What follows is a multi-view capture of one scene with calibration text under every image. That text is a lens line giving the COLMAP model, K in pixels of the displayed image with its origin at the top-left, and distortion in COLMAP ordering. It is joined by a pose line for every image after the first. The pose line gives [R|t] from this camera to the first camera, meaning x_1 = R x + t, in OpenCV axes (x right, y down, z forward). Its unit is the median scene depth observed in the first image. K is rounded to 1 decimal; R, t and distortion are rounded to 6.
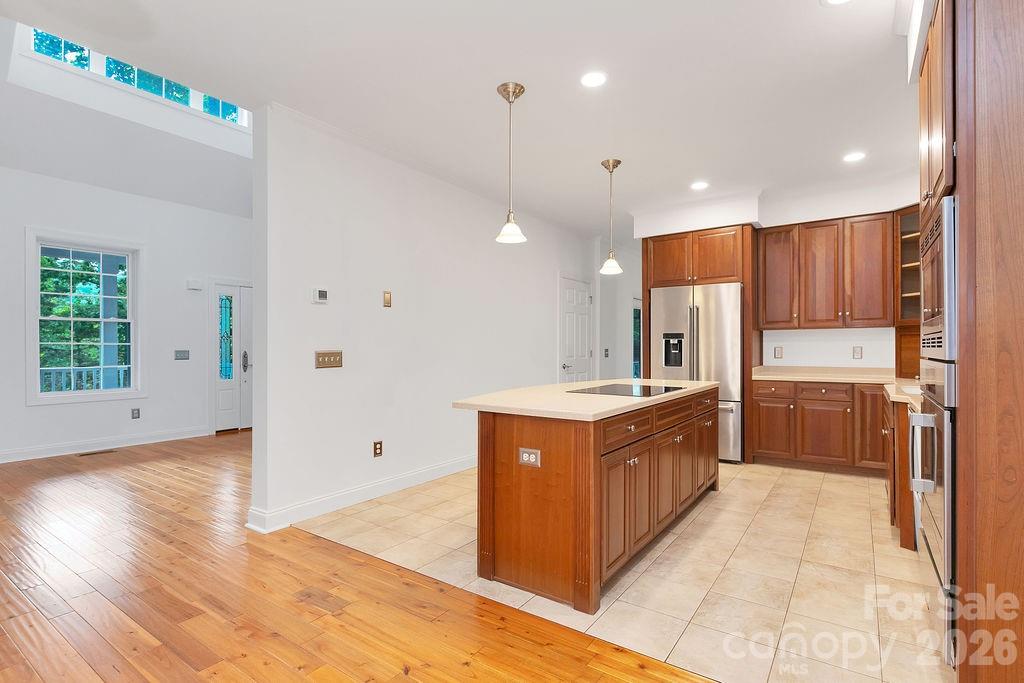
lens RADIAL K [[487.3, 0, 513.8], [0, 487.3, 345.7], [0, 0, 1]] dist [-0.000447, -0.000012]
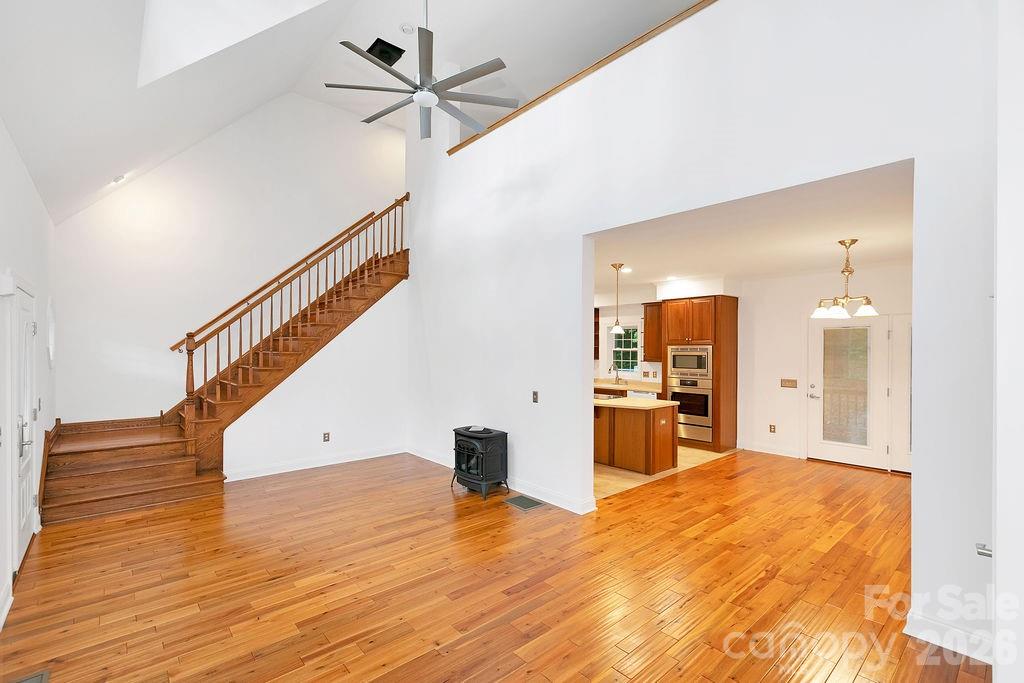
lens RADIAL K [[454.2, 0, 514.1], [0, 454.2, 350.2], [0, 0, 1]] dist [0.001047, 0.000089]
pose [[0.235632, -0.005554, 0.971827, -1.324073], [-0.006106, 0.999955, 0.007195, -0.093738], [-0.971823, -0.007629, 0.235587, 0.609638]]
